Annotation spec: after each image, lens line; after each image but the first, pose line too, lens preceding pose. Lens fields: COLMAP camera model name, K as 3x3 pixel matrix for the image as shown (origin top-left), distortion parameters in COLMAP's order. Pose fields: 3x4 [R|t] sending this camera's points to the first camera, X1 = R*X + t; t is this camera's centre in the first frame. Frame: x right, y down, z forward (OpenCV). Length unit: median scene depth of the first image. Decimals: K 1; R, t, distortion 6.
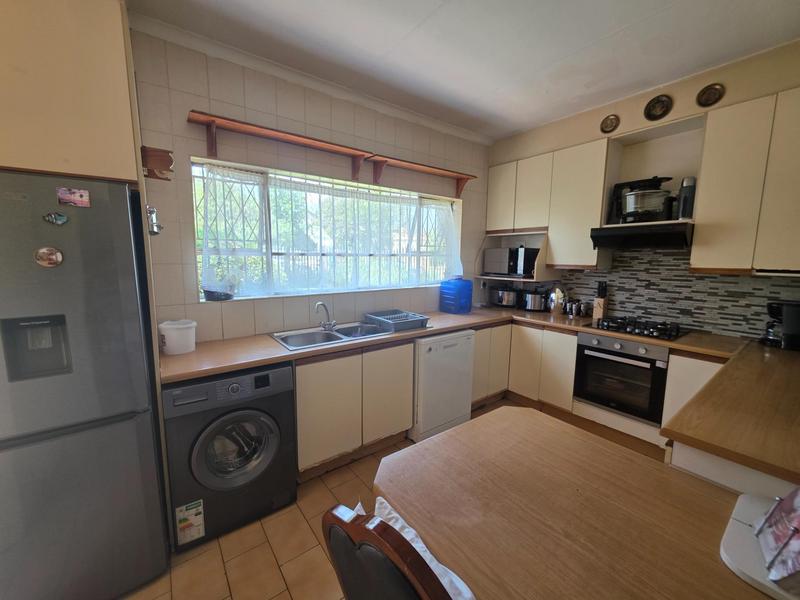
lens RADIAL K [[320.7, 0, 399.3], [0, 320.7, 297.3], [0, 0, 1]] dist [-0.001091, -0.000096]
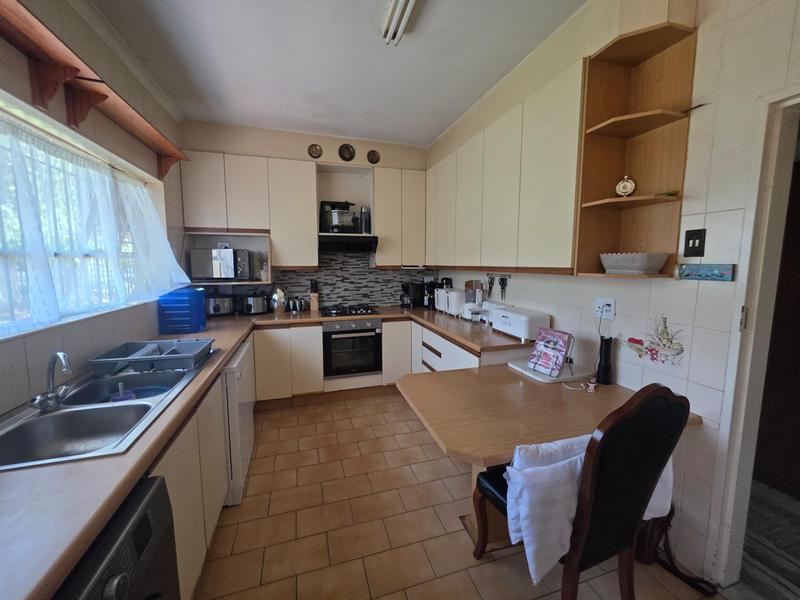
lens RADIAL K [[320.7, 0, 399.3], [0, 320.7, 297.3], [0, 0, 1]] dist [-0.001091, -0.000096]
pose [[0.338218, -0.108743, 0.934764, -0.443267], [0.121737, 0.990011, 0.071123, -0.032196], [-0.933161, 0.089740, 0.348077, 0.316380]]
